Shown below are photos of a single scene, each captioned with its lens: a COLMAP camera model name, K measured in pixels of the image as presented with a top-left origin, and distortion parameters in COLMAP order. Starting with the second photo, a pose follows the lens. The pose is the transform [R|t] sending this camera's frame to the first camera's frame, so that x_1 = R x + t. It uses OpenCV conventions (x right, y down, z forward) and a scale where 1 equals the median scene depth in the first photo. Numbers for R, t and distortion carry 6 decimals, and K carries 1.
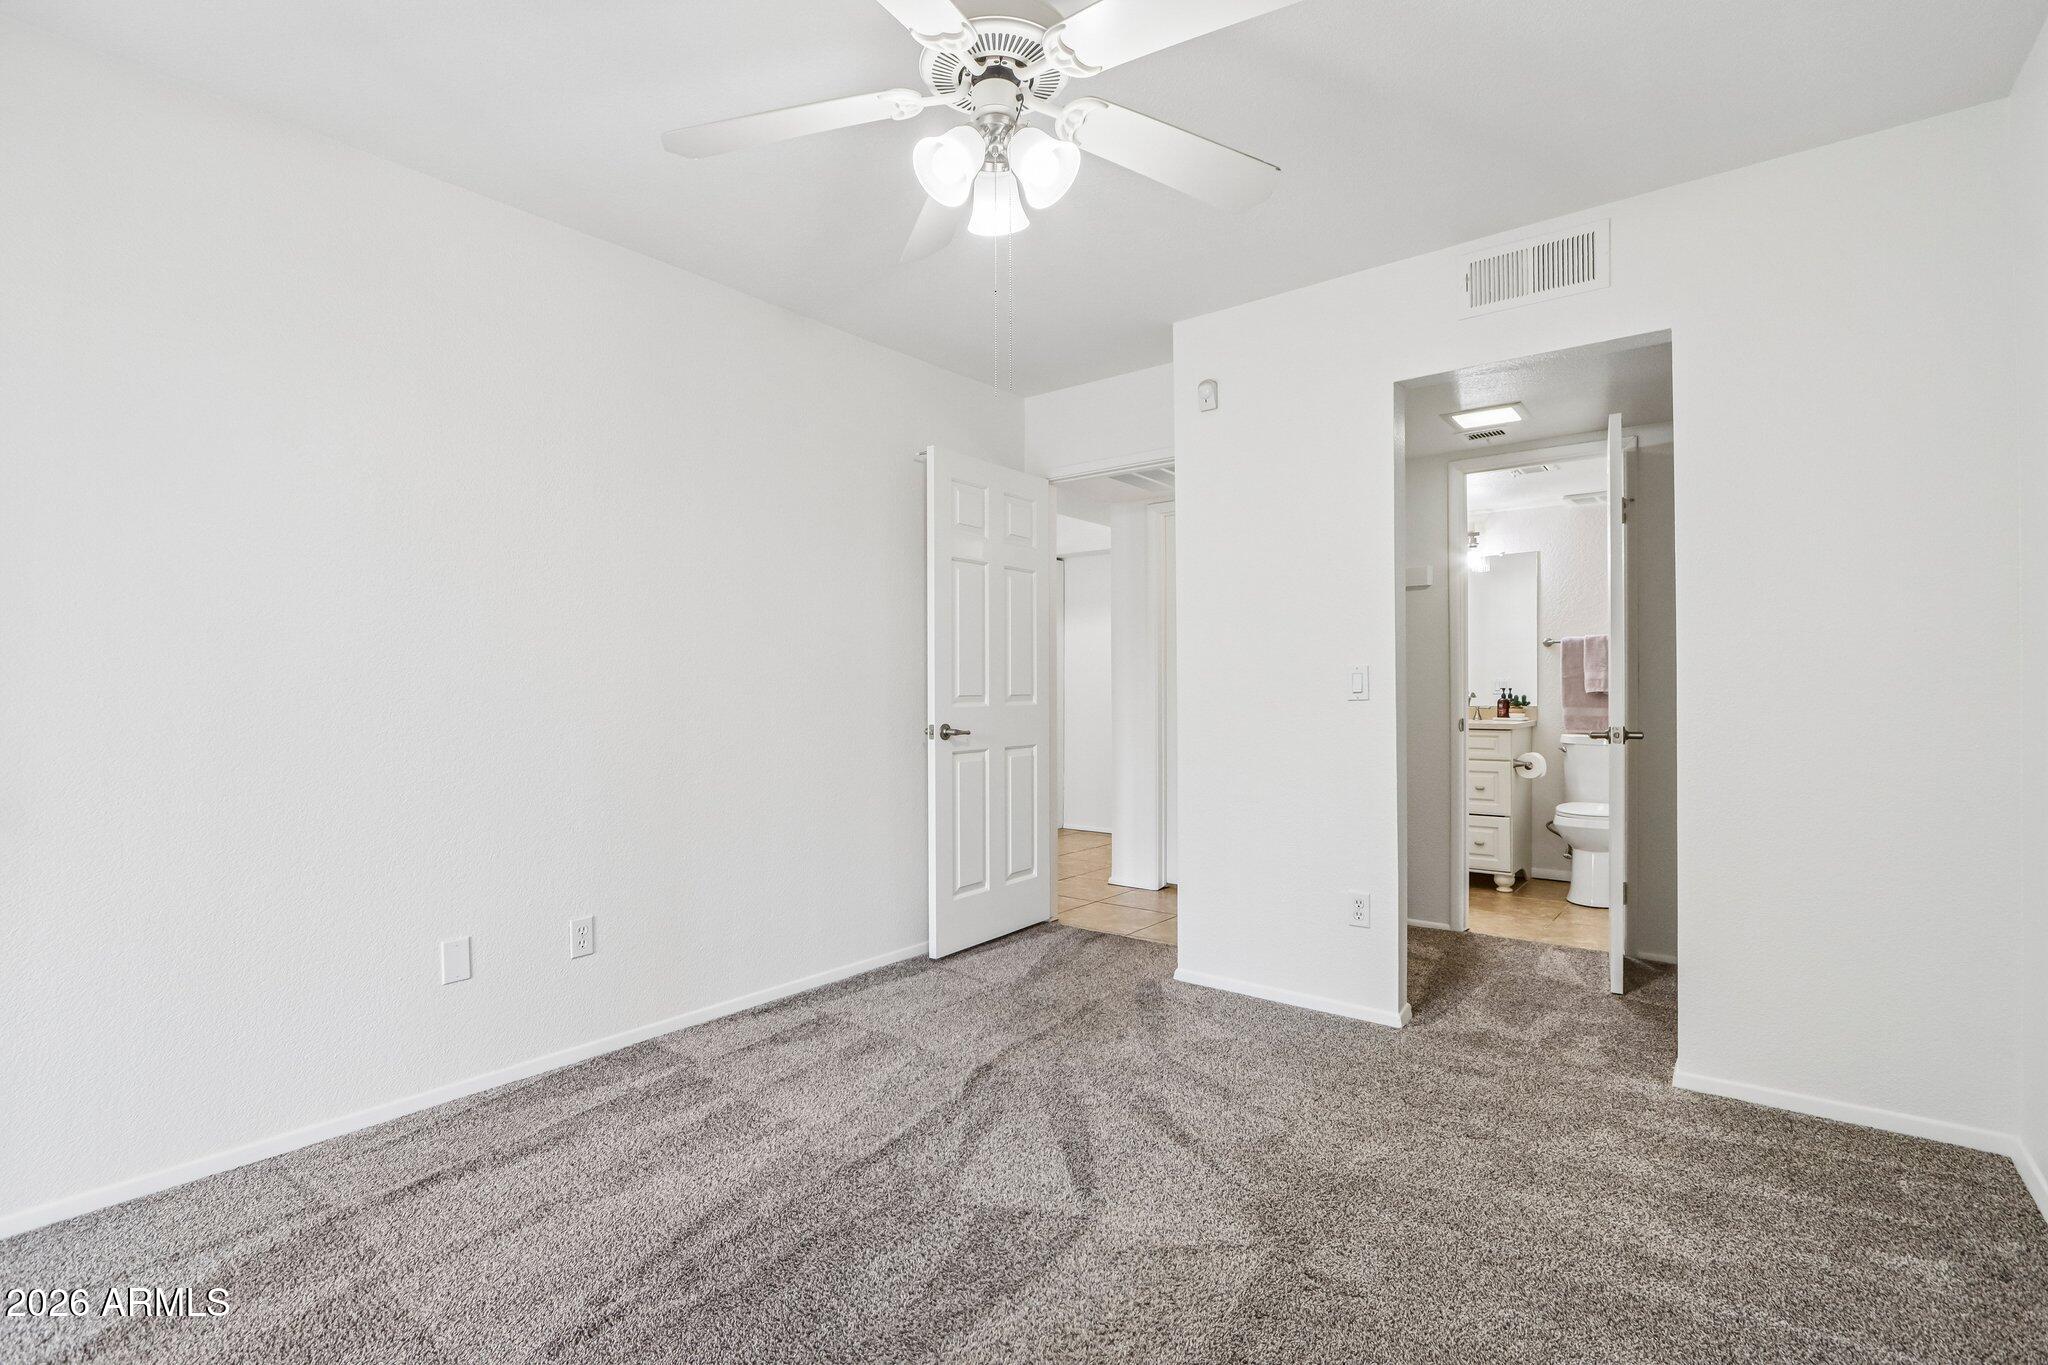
lens RADIAL K [[955.8, 0, 1005.2], [0, 955.8, 695.5], [0, 0, 1]] dist [-0.010045, 0.001684]
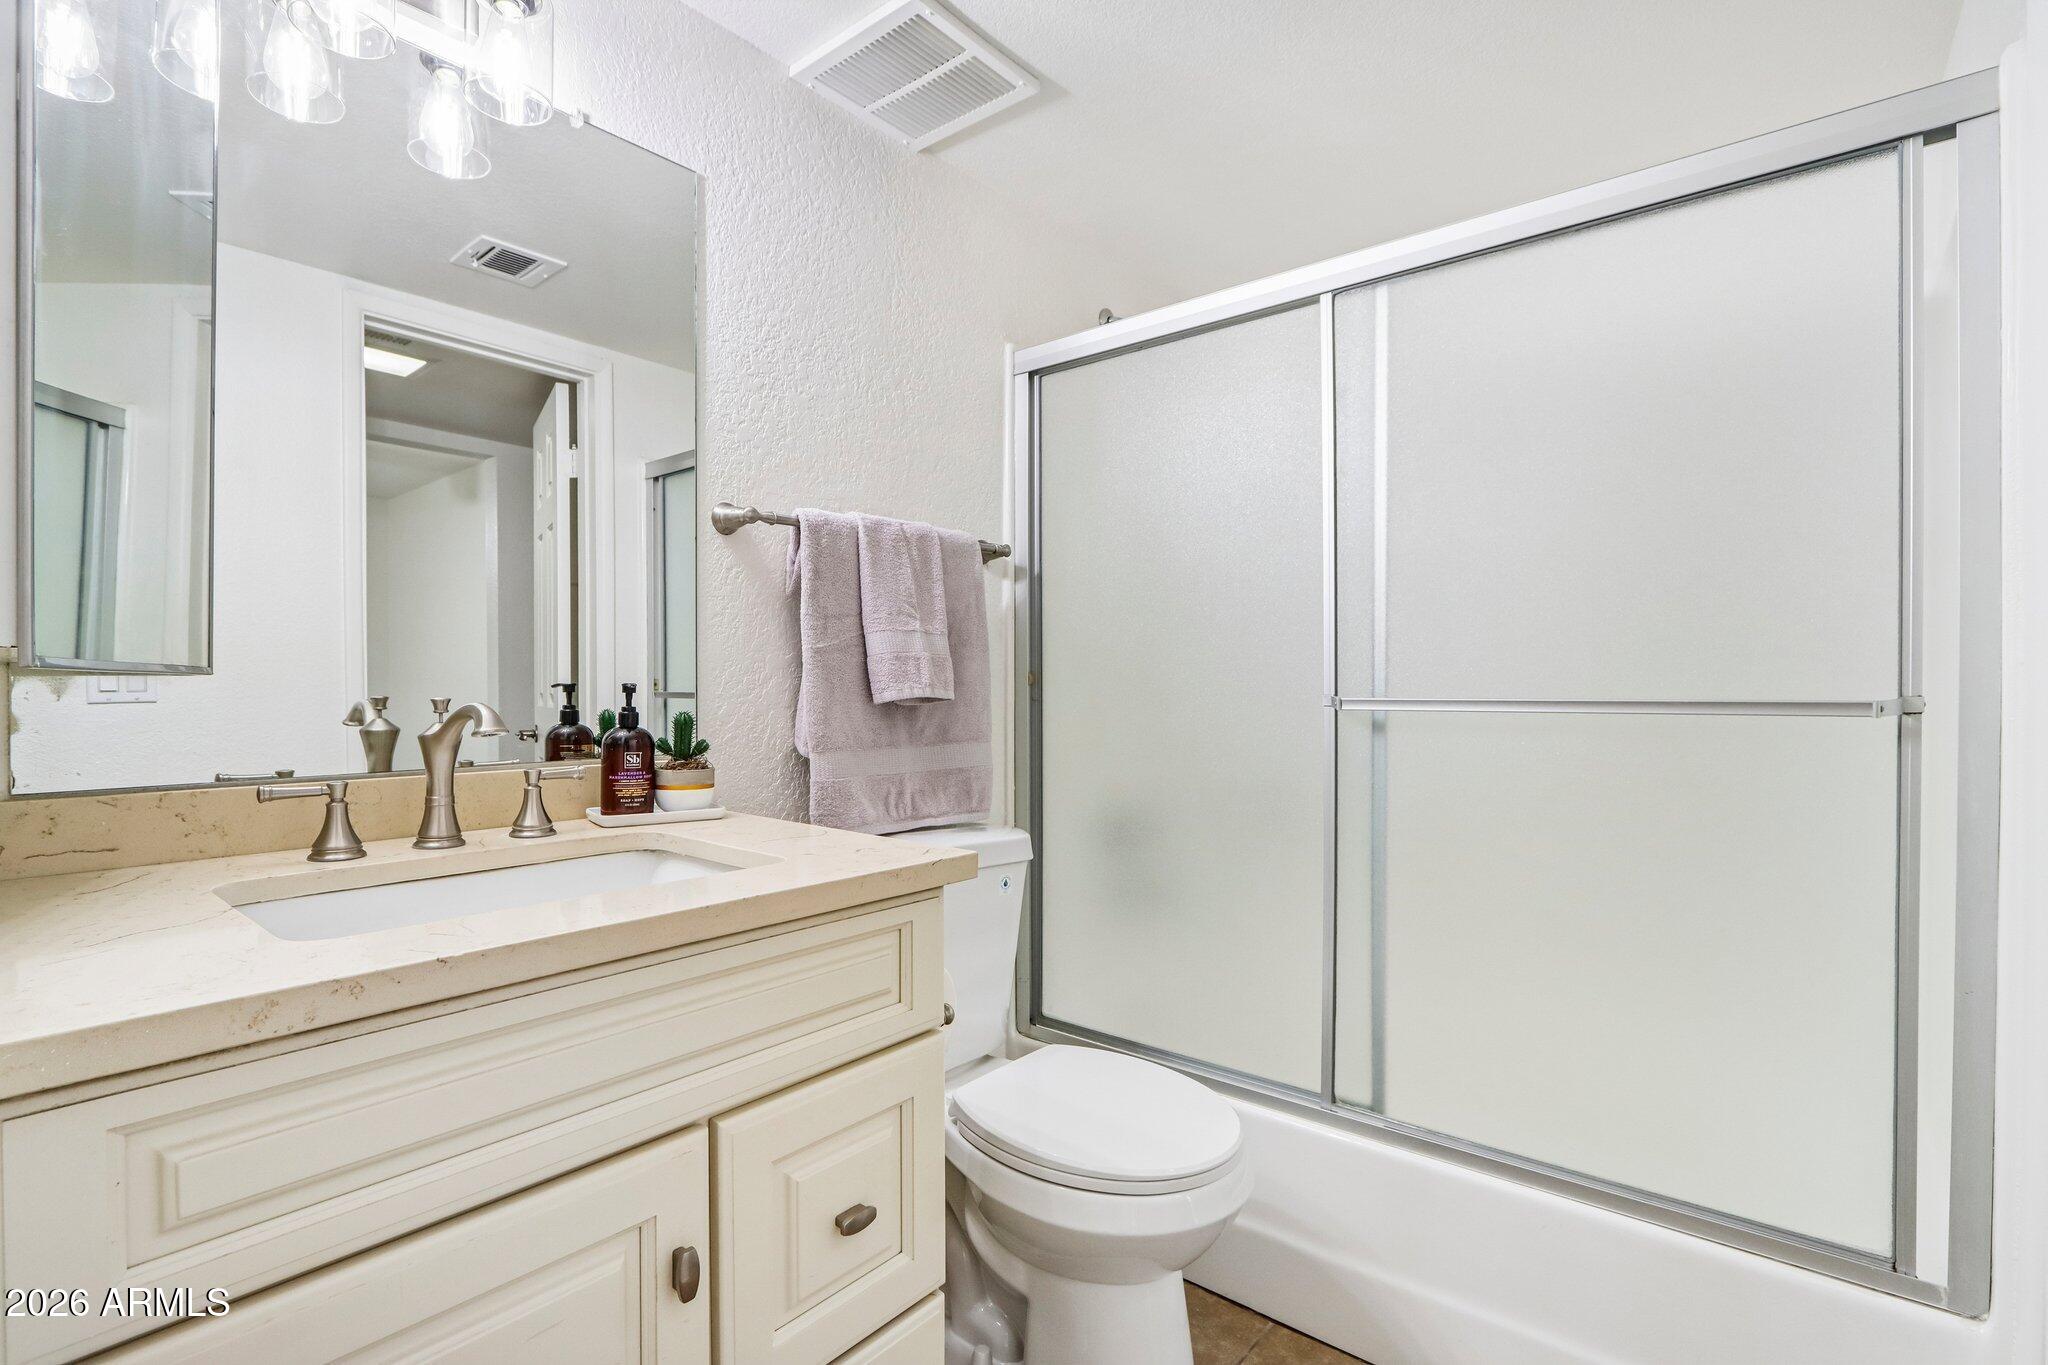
lens RADIAL K [[955.8, 0, 1013.9], [0, 955.8, 698.3], [0, 0, 1]] dist [-0.010045, 0.001684]
pose [[0.048125, -0.009849, 0.998793, 0.307968], [0.006355, 0.999934, 0.009554, -0.006321], [-0.998821, 0.005887, 0.048184, 0.938728]]
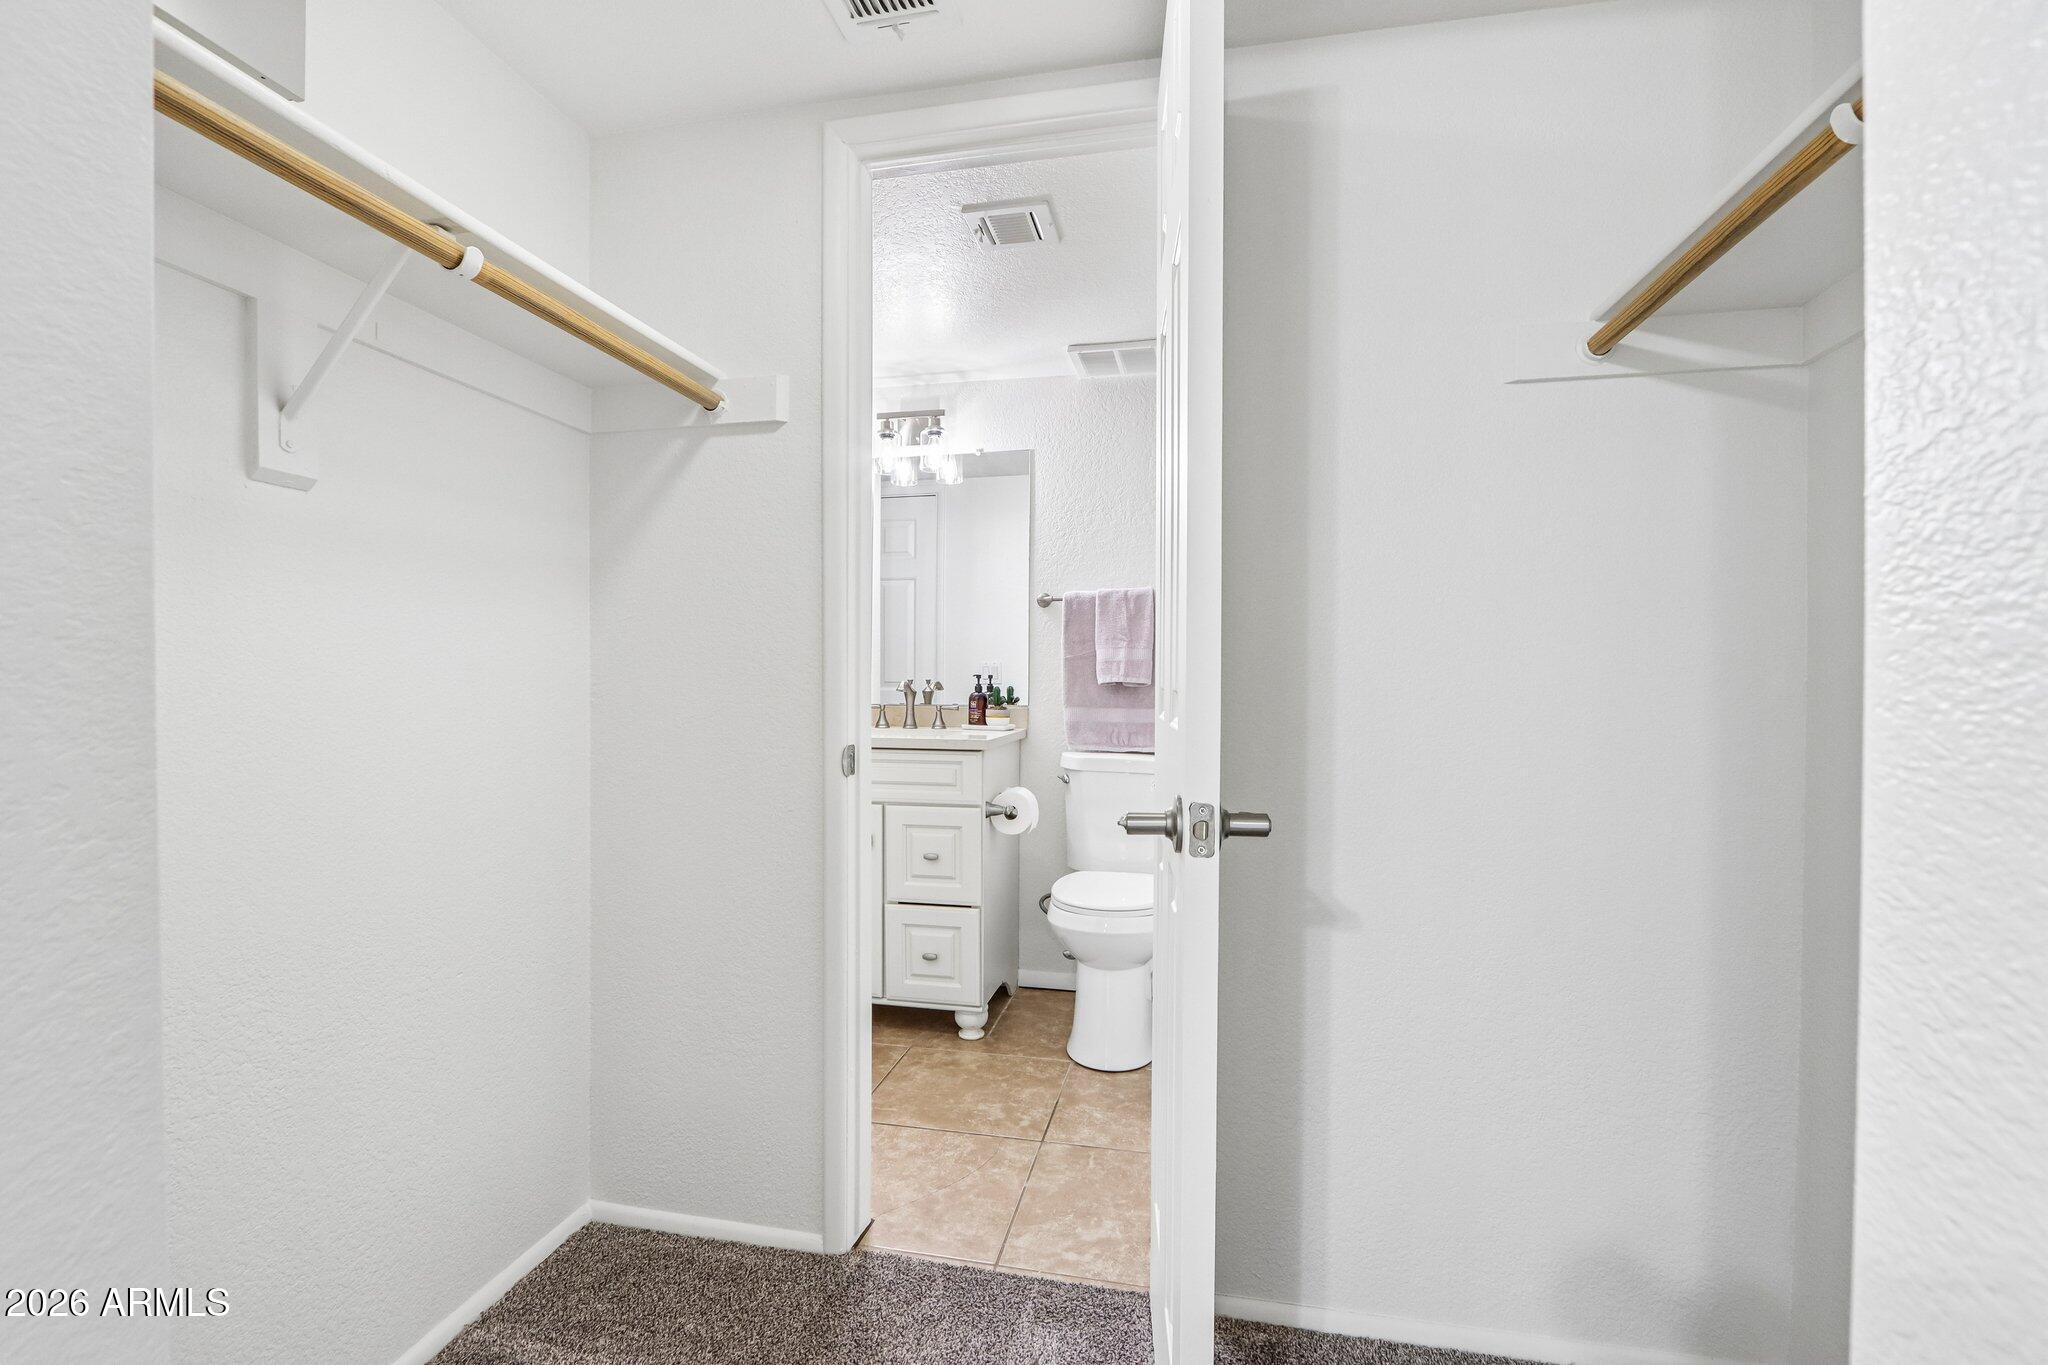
lens RADIAL K [[955.8, 0, 1024.5], [0, 955.8, 689.8], [0, 0, 1]] dist [-0.010045, 0.001684]
pose [[0.888121, 0.002092, 0.459604, 0.288485], [-0.005342, 0.999969, 0.005771, -0.002022], [-0.459578, -0.007581, 0.888105, 0.481321]]
